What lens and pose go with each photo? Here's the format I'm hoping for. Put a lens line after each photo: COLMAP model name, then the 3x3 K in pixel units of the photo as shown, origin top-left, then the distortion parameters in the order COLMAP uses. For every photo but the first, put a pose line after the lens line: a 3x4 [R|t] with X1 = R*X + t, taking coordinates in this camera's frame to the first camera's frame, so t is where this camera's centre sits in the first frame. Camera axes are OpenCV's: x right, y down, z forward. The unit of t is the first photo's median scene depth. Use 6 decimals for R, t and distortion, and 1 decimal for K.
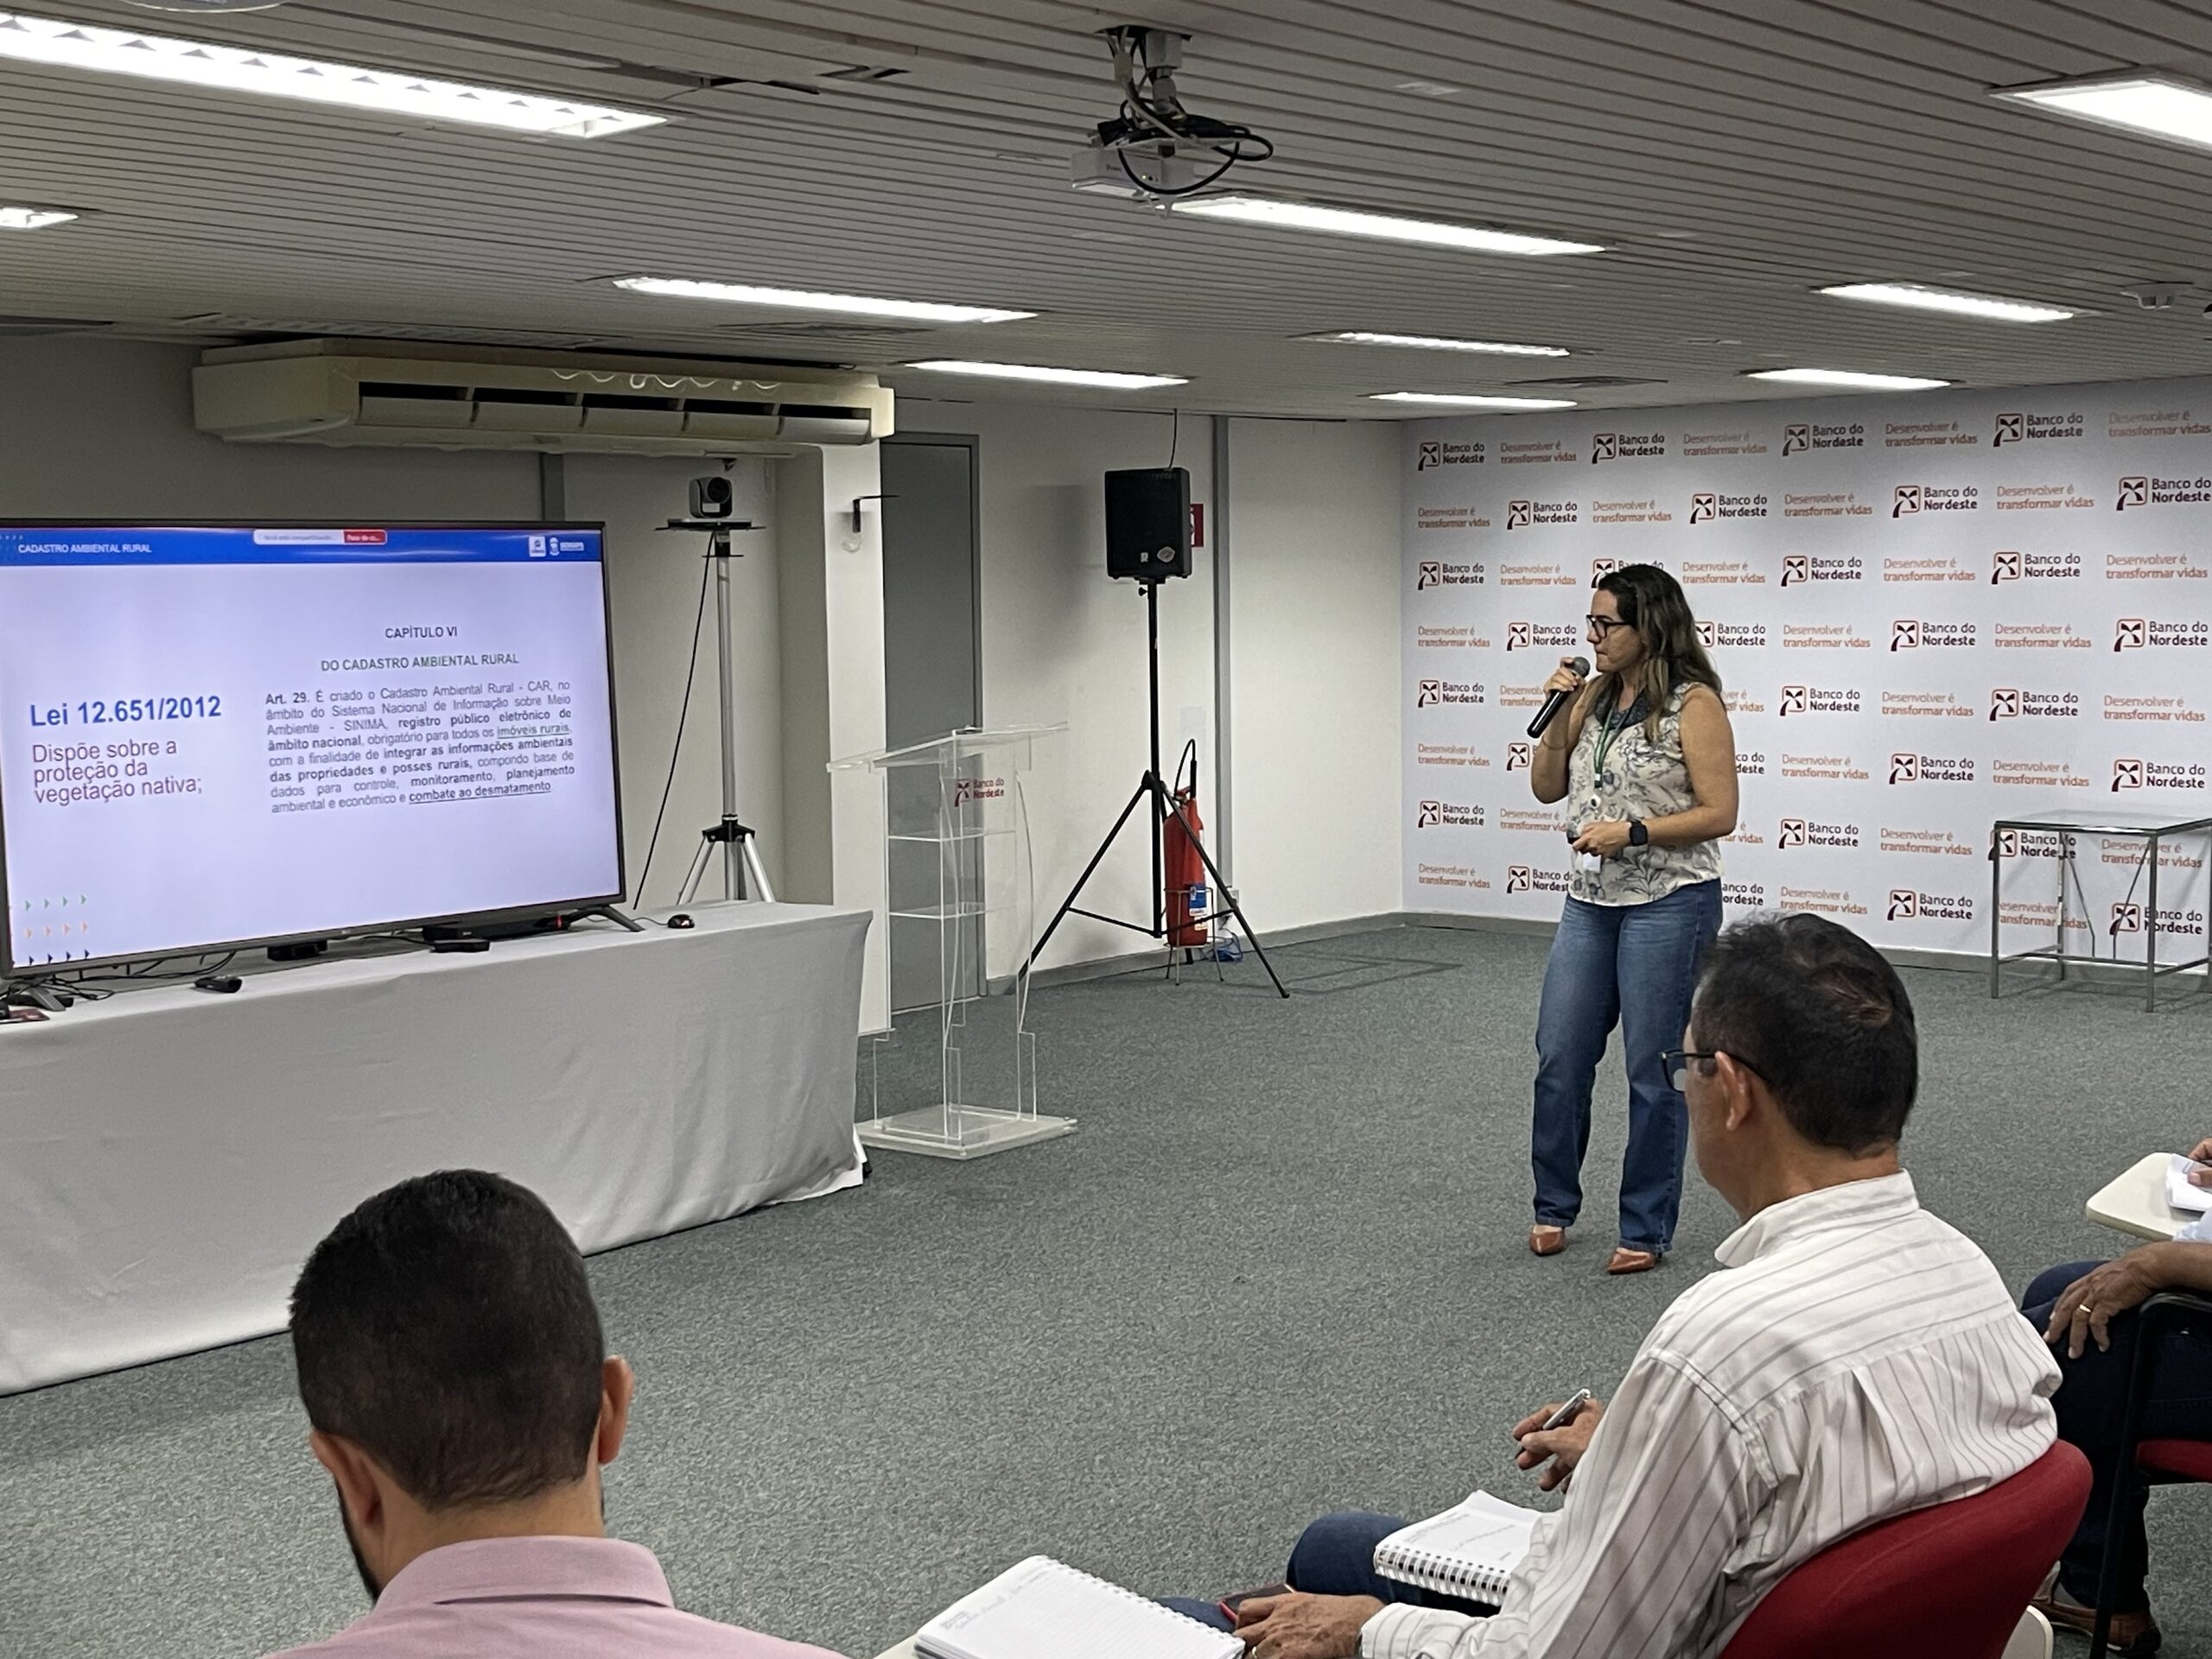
lens RADIAL K [[2855.3, 0, 1099.2], [0, 2855.3, 830.4], [0, 0, 1]] dist [0.042384, -0.052587]
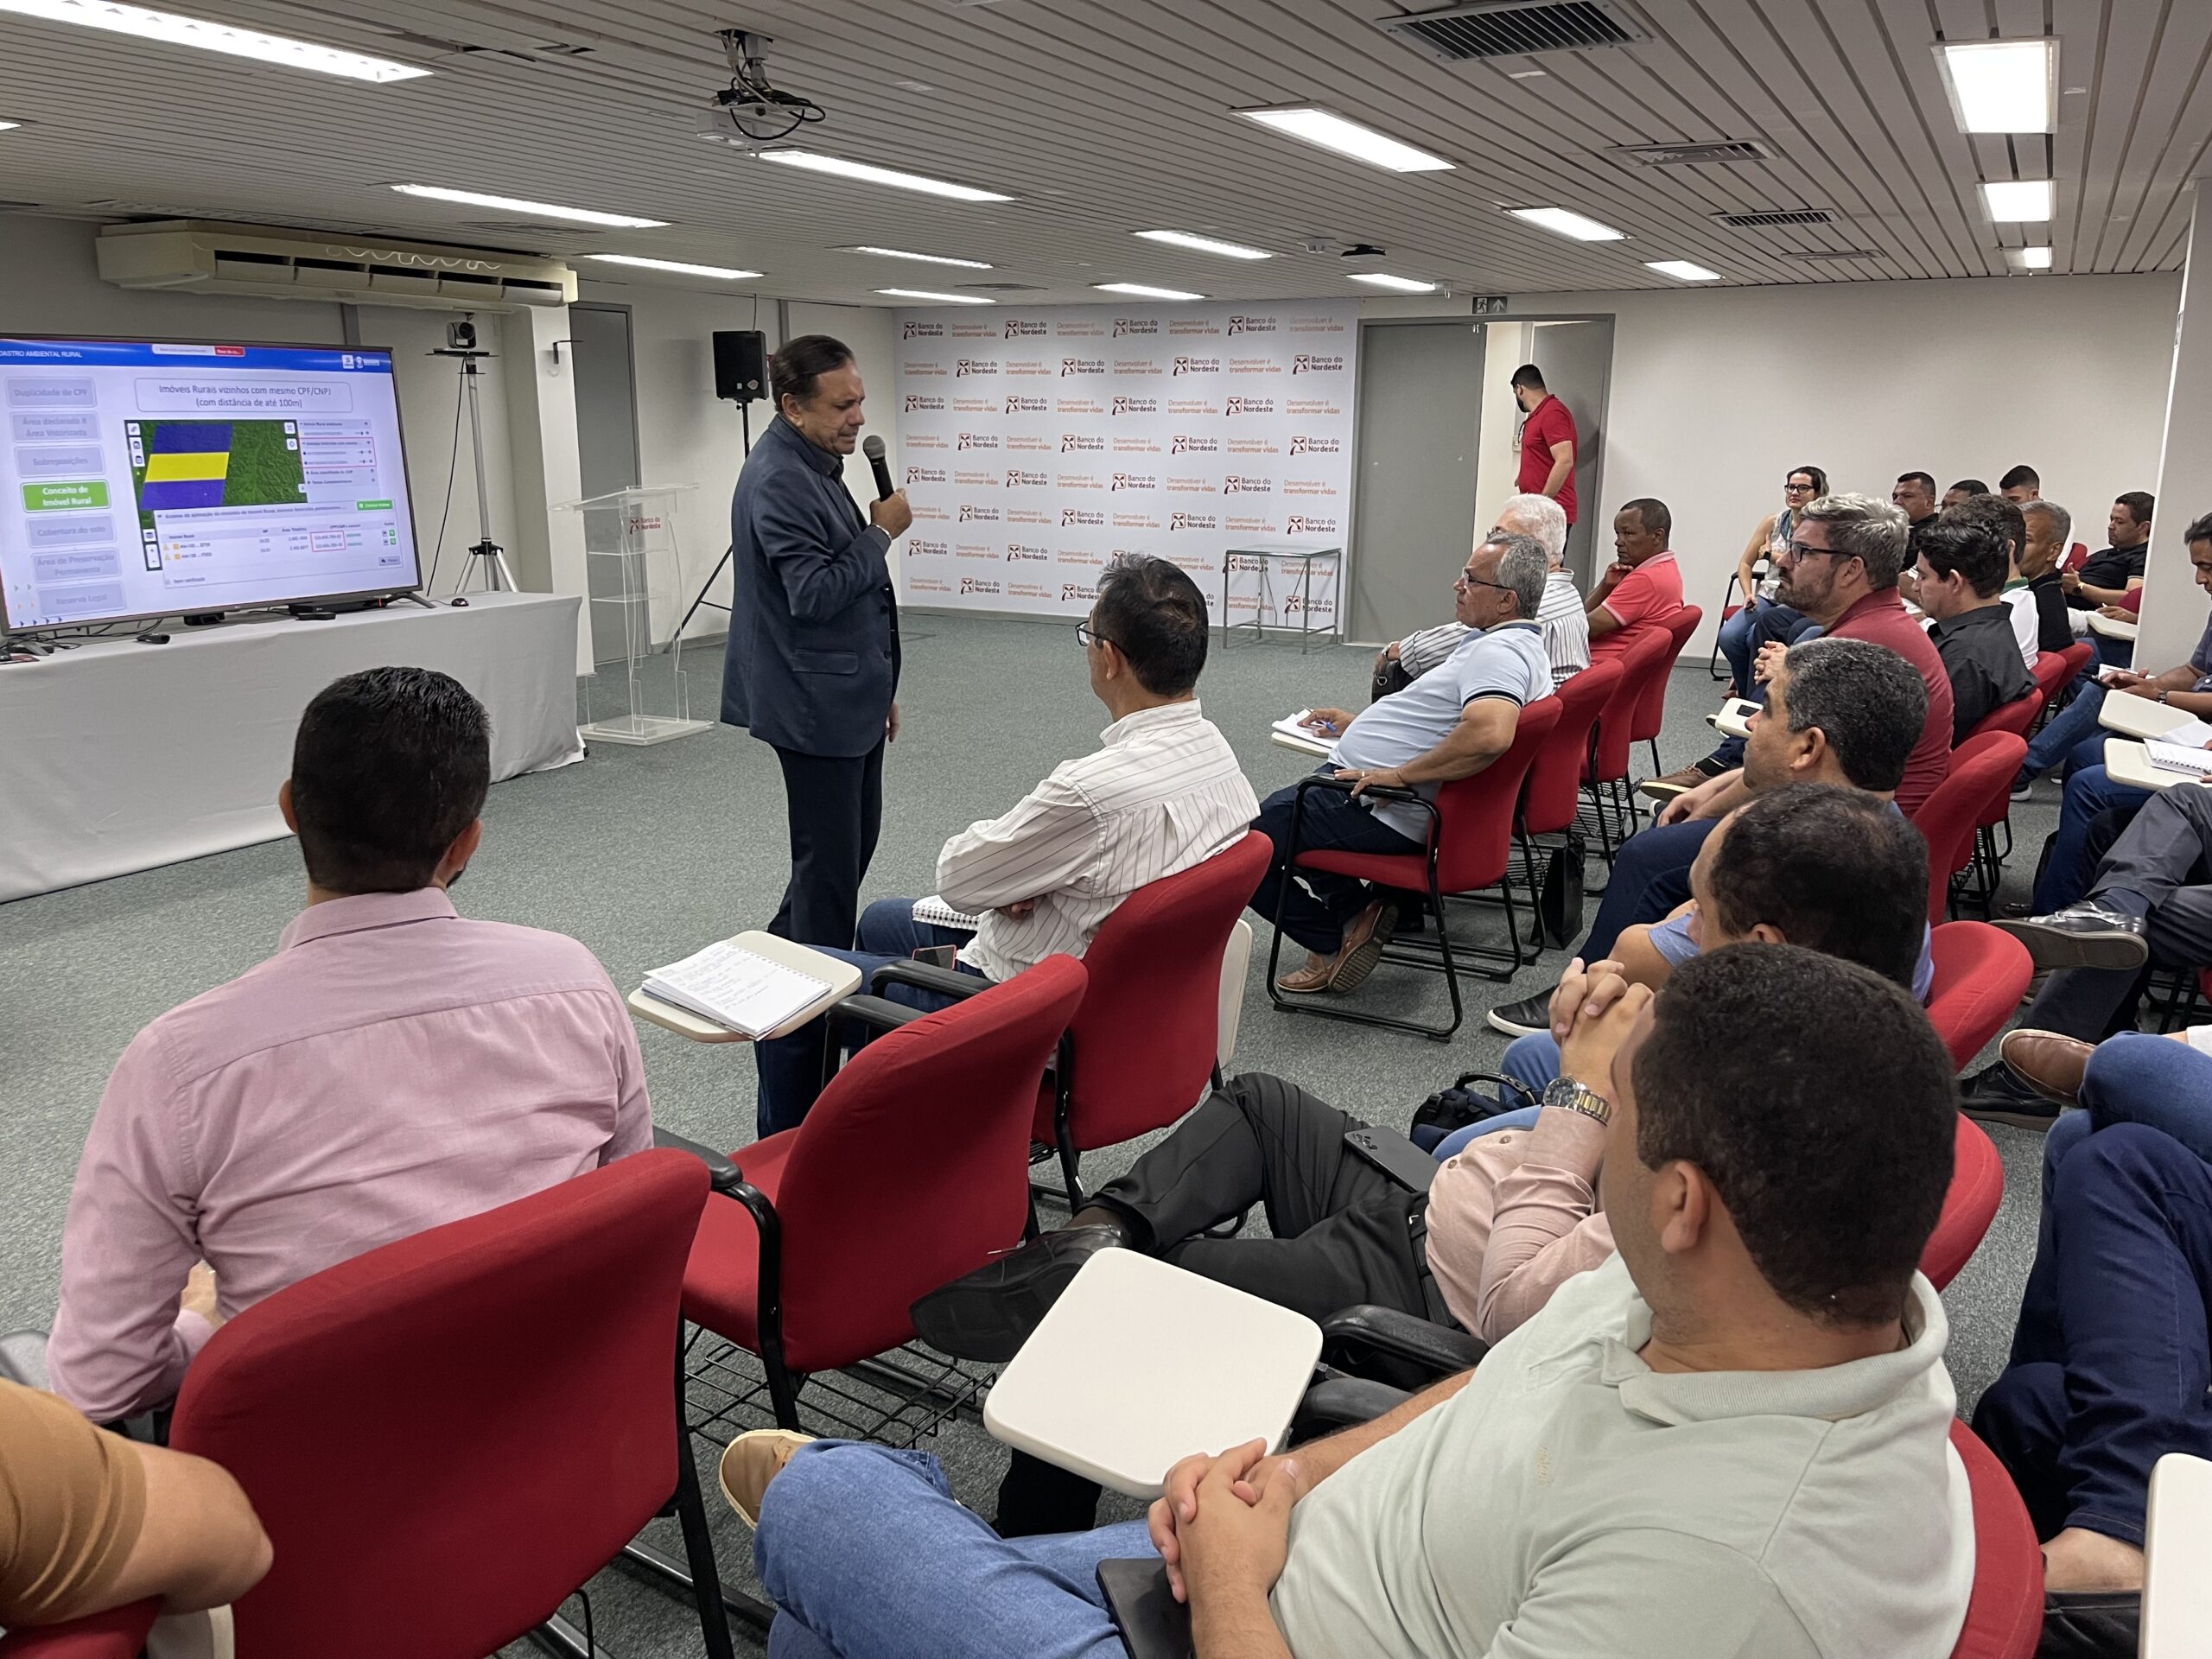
lens RADIAL K [[1649.4, 0, 1112.3], [0, 1649.4, 826.7], [0, 0, 1]] dist [0.060920, -0.085497]
pose [[0.972380, -0.034817, 0.230792, -0.006717], [-0.001322, 0.987974, 0.154616, 0.010372], [-0.233400, -0.150651, 0.960640, -0.018874]]
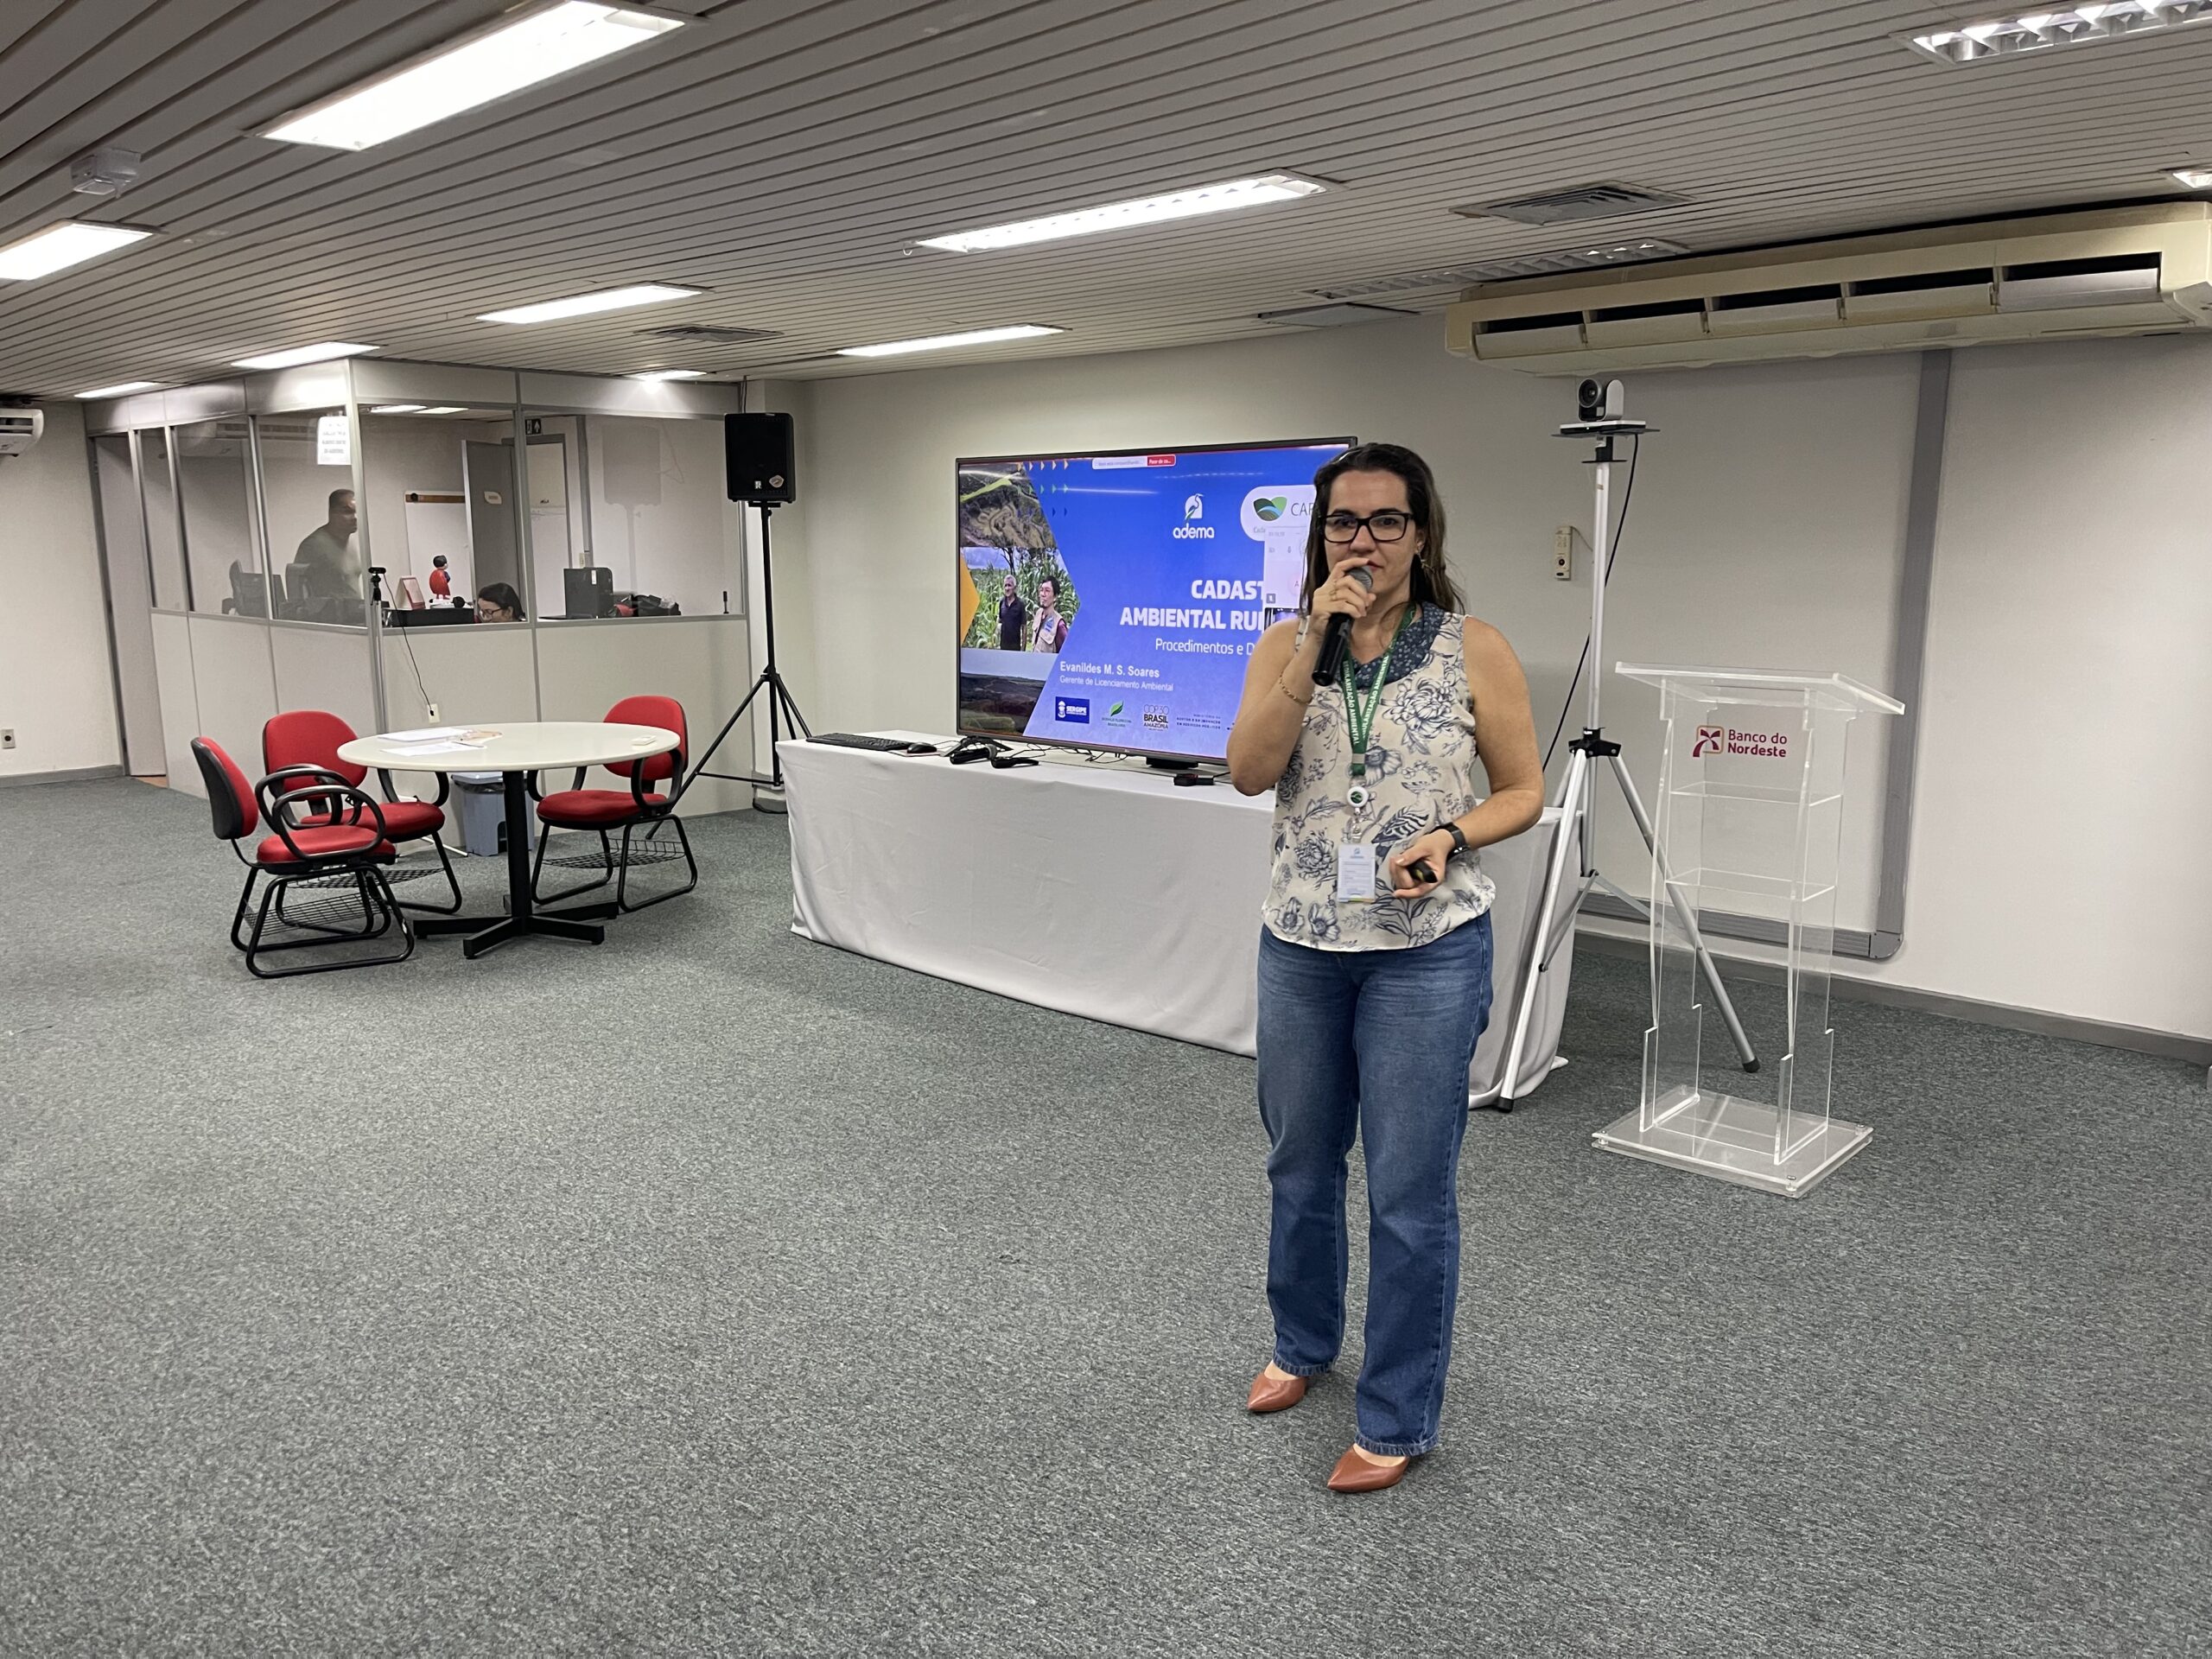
lens RADIAL K [[1649.4, 0, 1112.3], [0, 1649.4, 826.7], [0, 0, 1]] dist [0.060920, -0.085497]
pose [[-0.044664, 0.175769, -0.983418, 0.438223], [-0.093284, 0.979365, 0.179281, -0.058702], [0.994637, 0.099745, -0.027346, 0.847142]]
